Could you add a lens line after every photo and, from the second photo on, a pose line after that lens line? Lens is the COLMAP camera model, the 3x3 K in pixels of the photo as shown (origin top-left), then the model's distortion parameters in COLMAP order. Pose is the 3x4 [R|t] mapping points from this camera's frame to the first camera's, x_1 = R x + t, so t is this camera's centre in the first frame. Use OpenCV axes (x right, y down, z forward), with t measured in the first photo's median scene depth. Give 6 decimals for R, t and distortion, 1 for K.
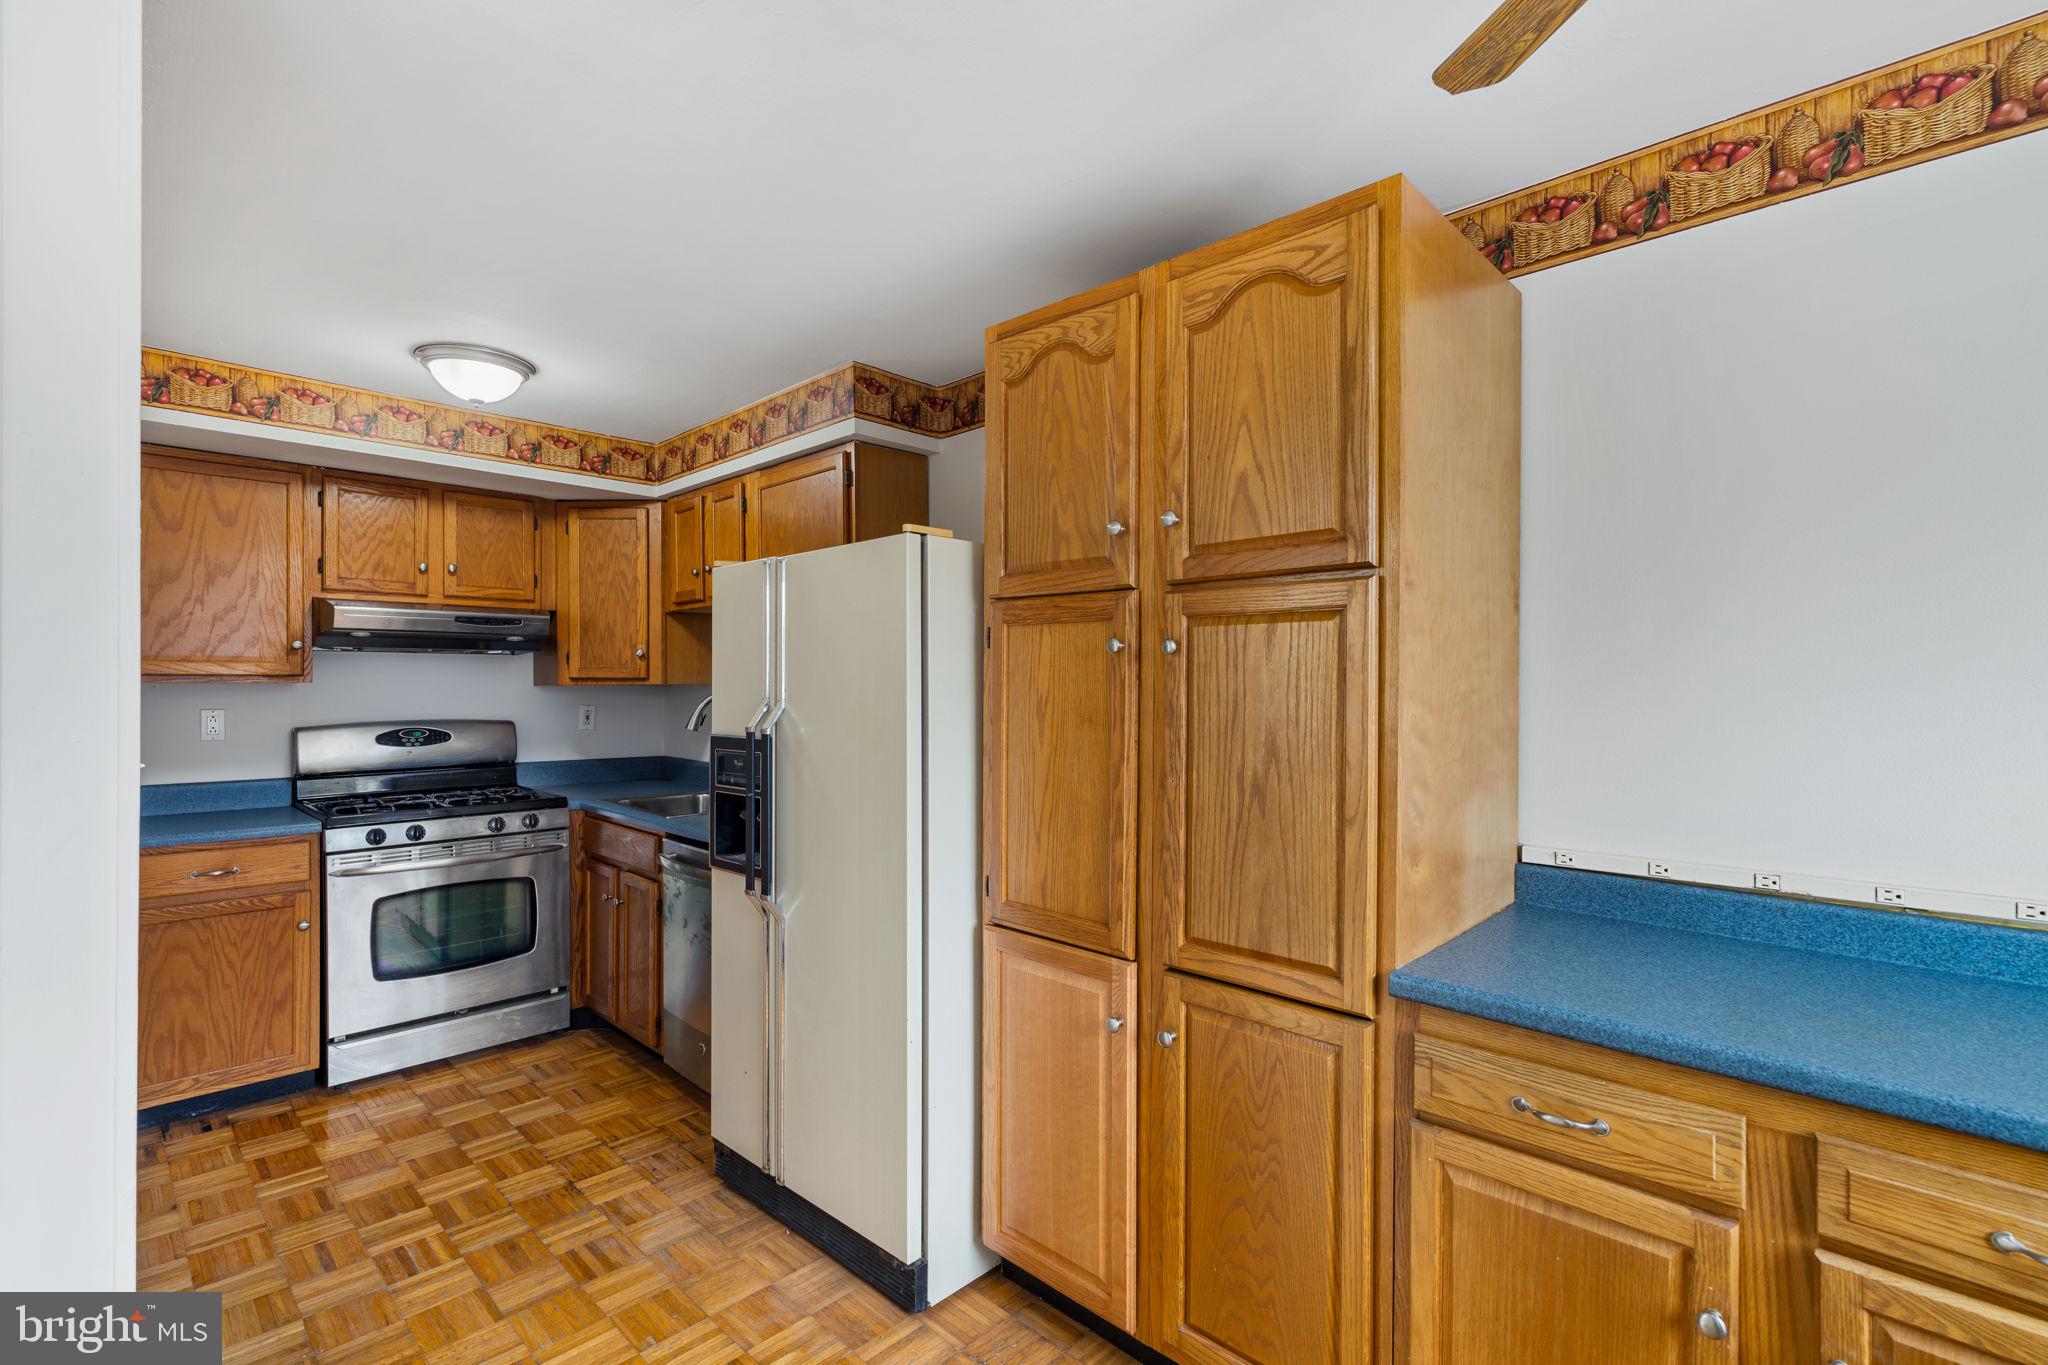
lens RADIAL K [[947.1, 0, 1020.4], [0, 947.1, 688.9], [0, 0, 1]] dist [0.001995, 0.001007]
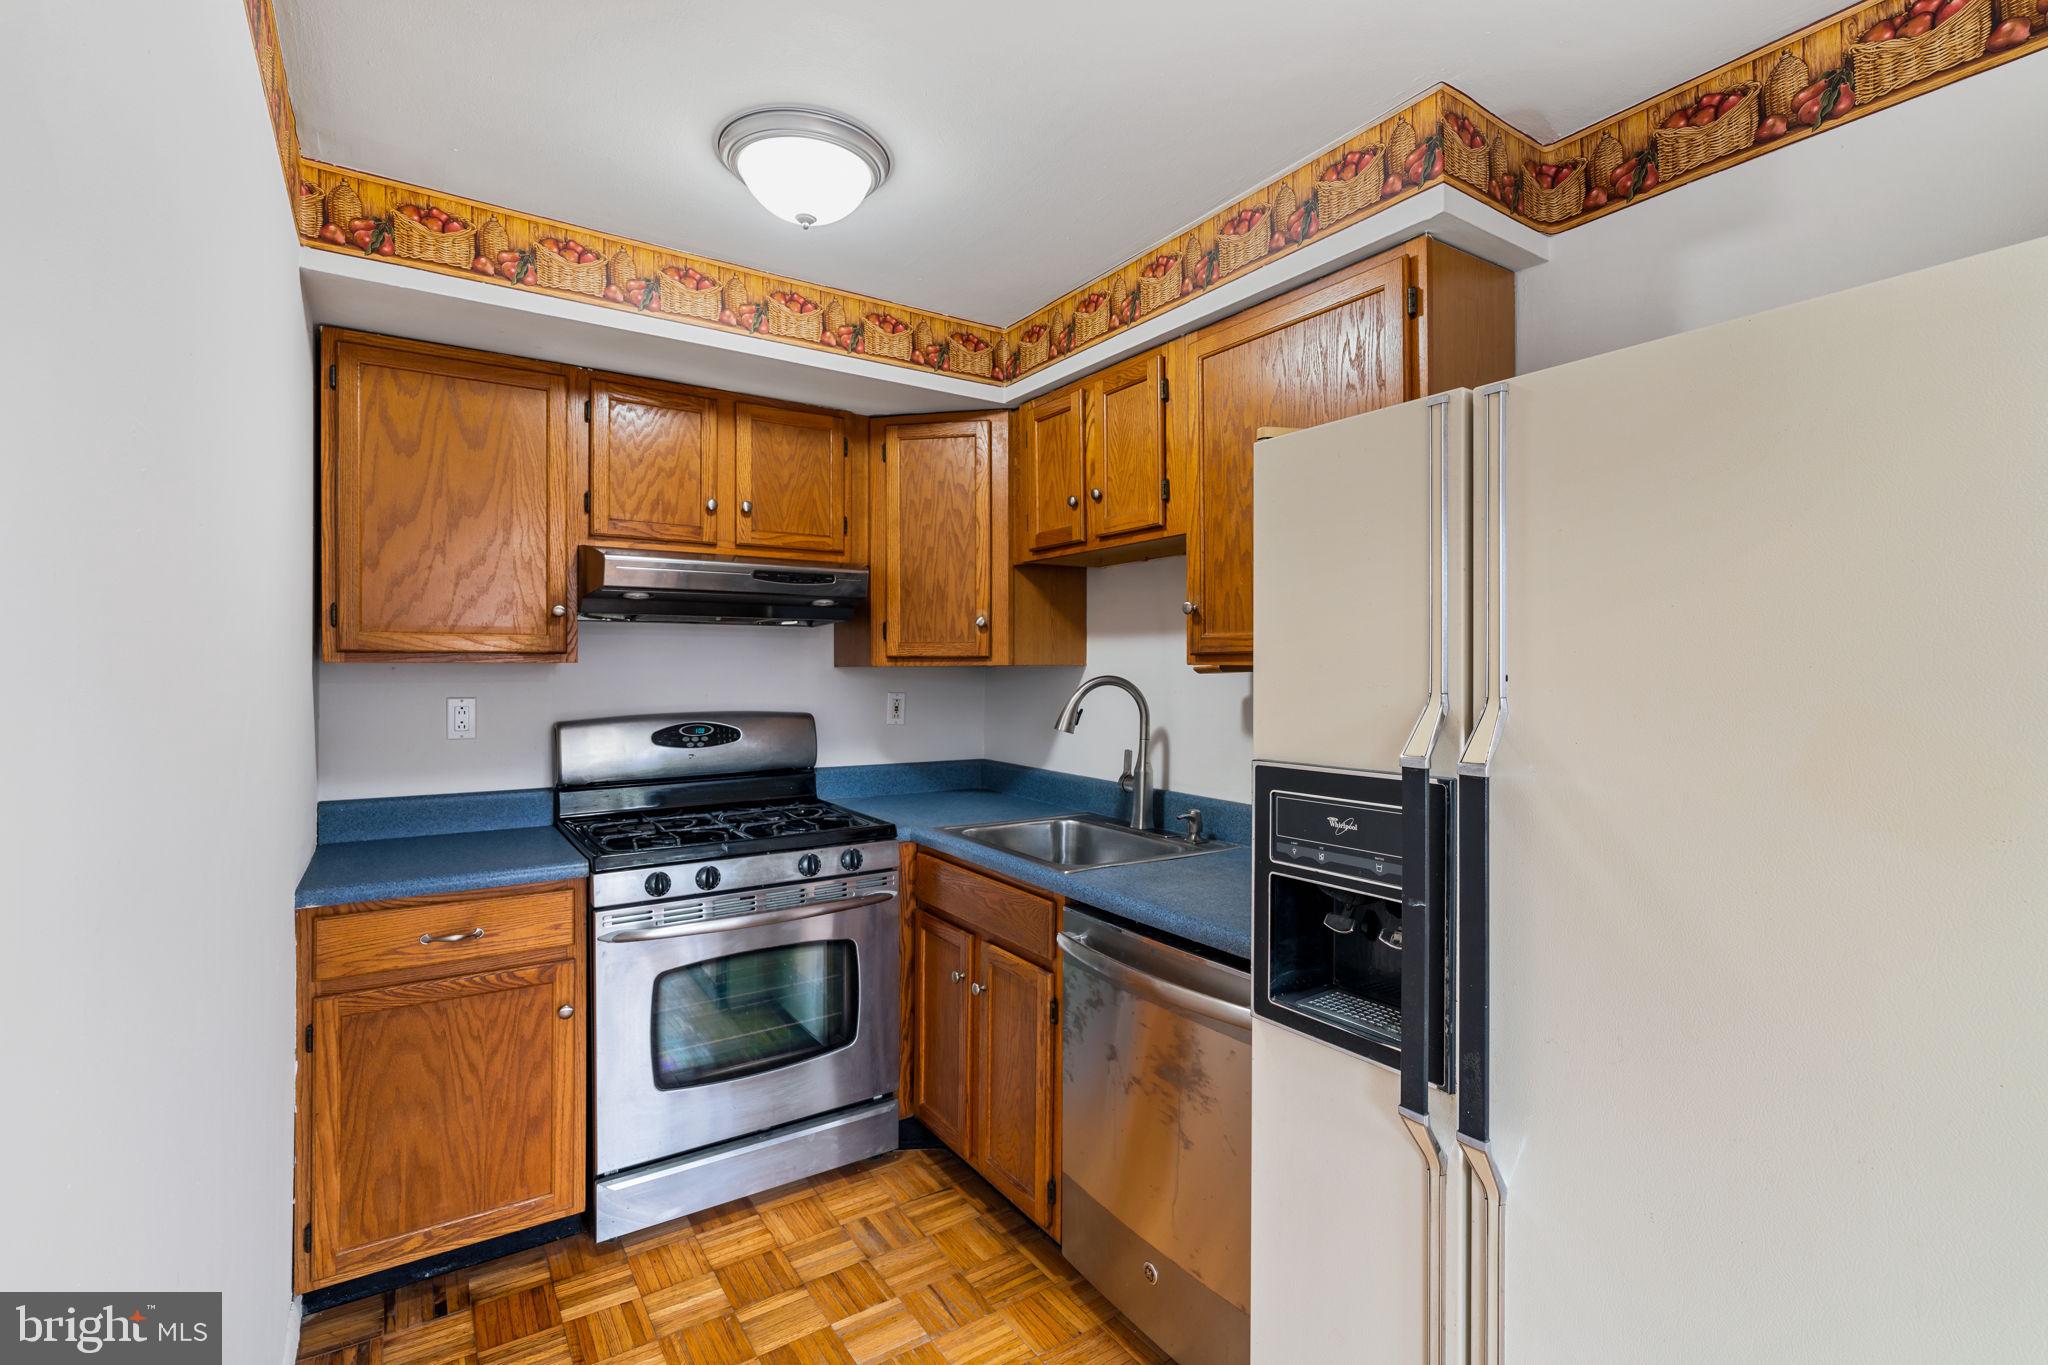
lens RADIAL K [[947.1, 0, 1029.3], [0, 947.1, 671.6], [0, 0, 1]] dist [0.001995, 0.001007]
pose [[0.980599, 0.001636, -0.196018, -0.269991], [-0.001579, 0.999999, 0.000449, -0.000596], [0.196018, -0.000131, 0.980600, 0.363243]]
